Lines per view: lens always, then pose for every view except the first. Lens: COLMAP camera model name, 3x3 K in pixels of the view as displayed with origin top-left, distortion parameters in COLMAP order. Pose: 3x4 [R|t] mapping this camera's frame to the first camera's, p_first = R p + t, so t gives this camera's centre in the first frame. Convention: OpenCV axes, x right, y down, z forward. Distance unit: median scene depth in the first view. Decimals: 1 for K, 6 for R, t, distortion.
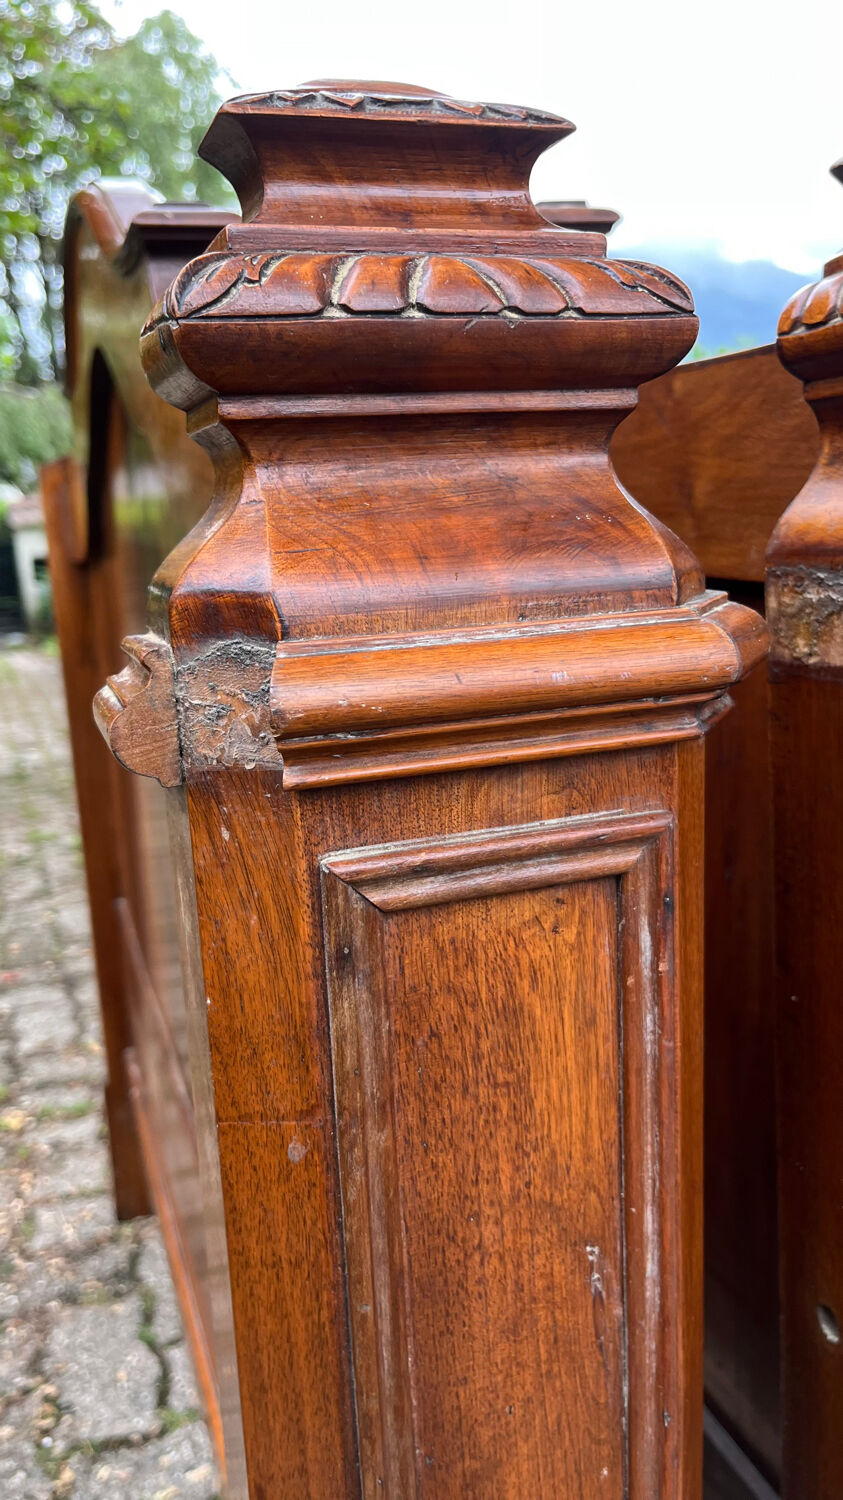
lens RADIAL K [[1185.5, 0, 419.6], [0, 1185.5, 747.4], [0, 0, 1]] dist [0.007900, -0.044949]
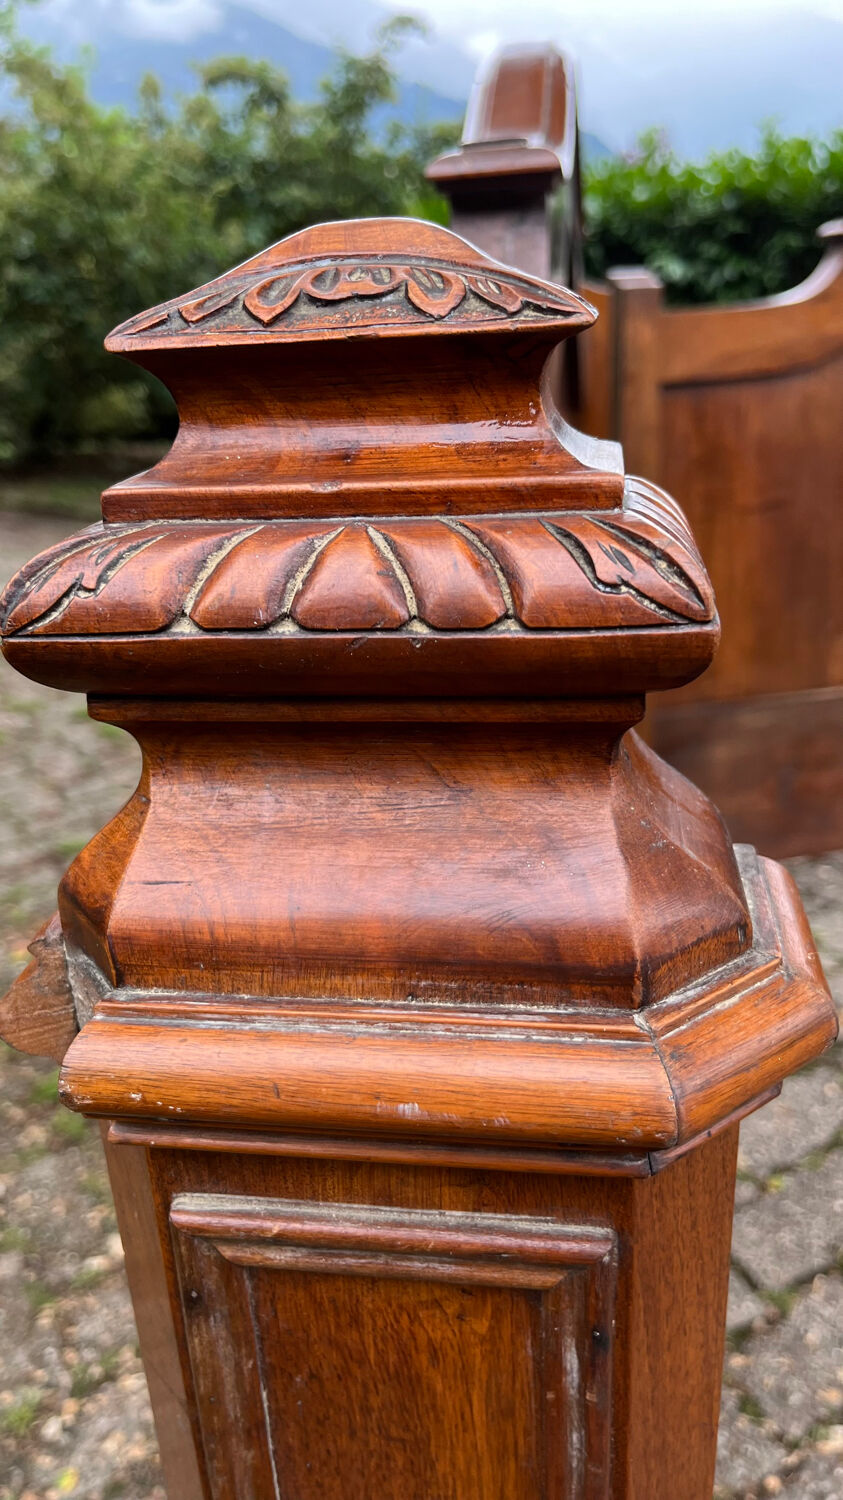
lens RADIAL K [[1185.5, 0, 416.4], [0, 1185.5, 746.8], [0, 0, 1]] dist [0.007900, -0.044949]
pose [[0.883723, 0.177565, -0.433018, 0.394767], [-0.091182, 0.972825, 0.212832, -0.433054], [0.459042, -0.148601, 0.875898, 0.324397]]
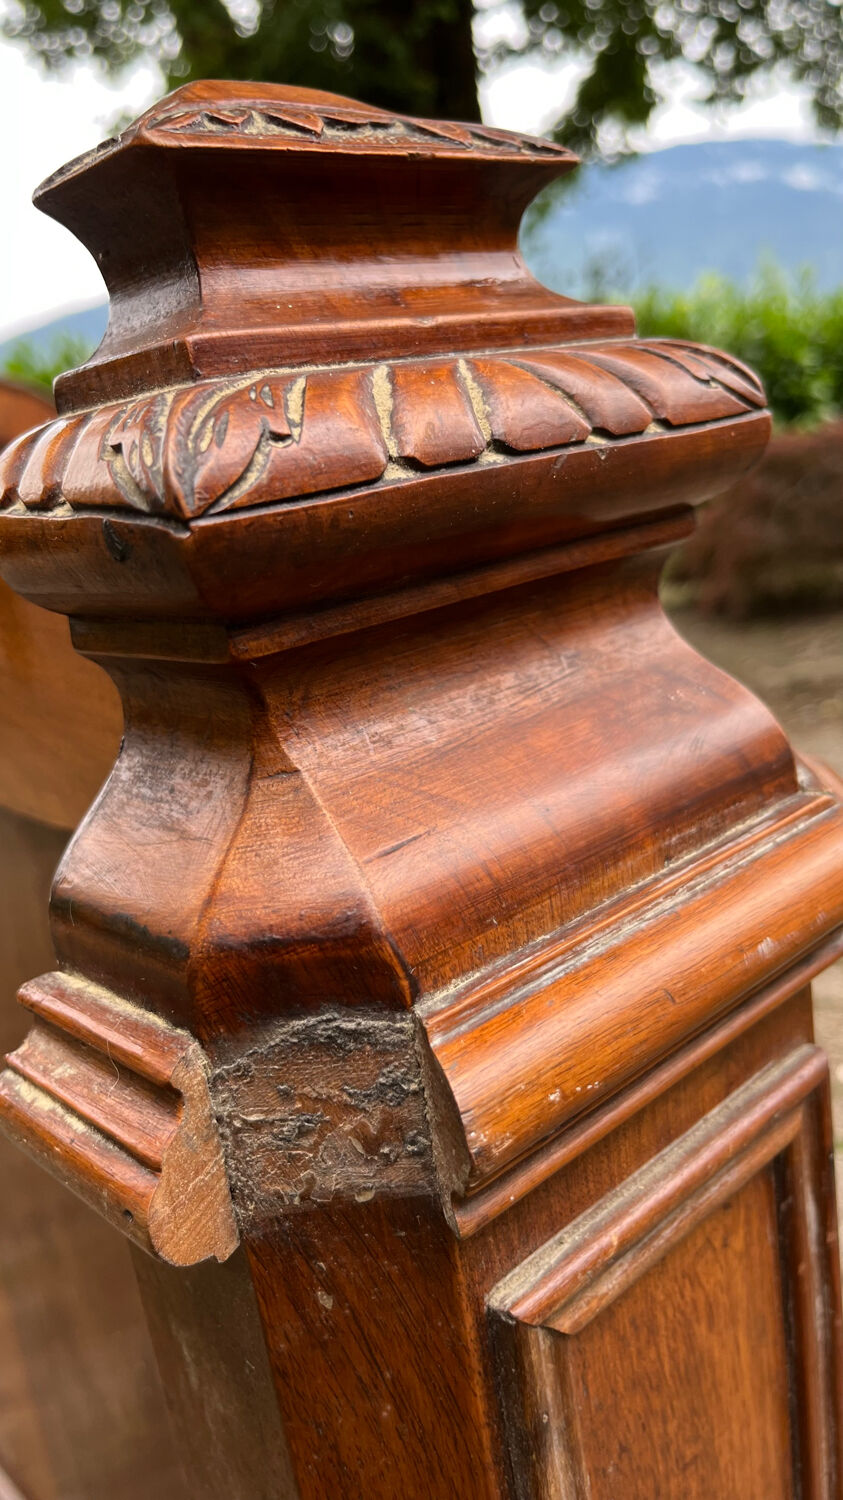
lens RADIAL K [[1185.5, 0, 417.2], [0, 1185.5, 748.2], [0, 0, 1]] dist [0.007900, -0.044949]
pose [[0.919696, -0.177553, 0.350193, -0.280395], [0.173515, 0.983885, 0.043149, -0.227673], [-0.352211, 0.021080, 0.935683, 0.381743]]
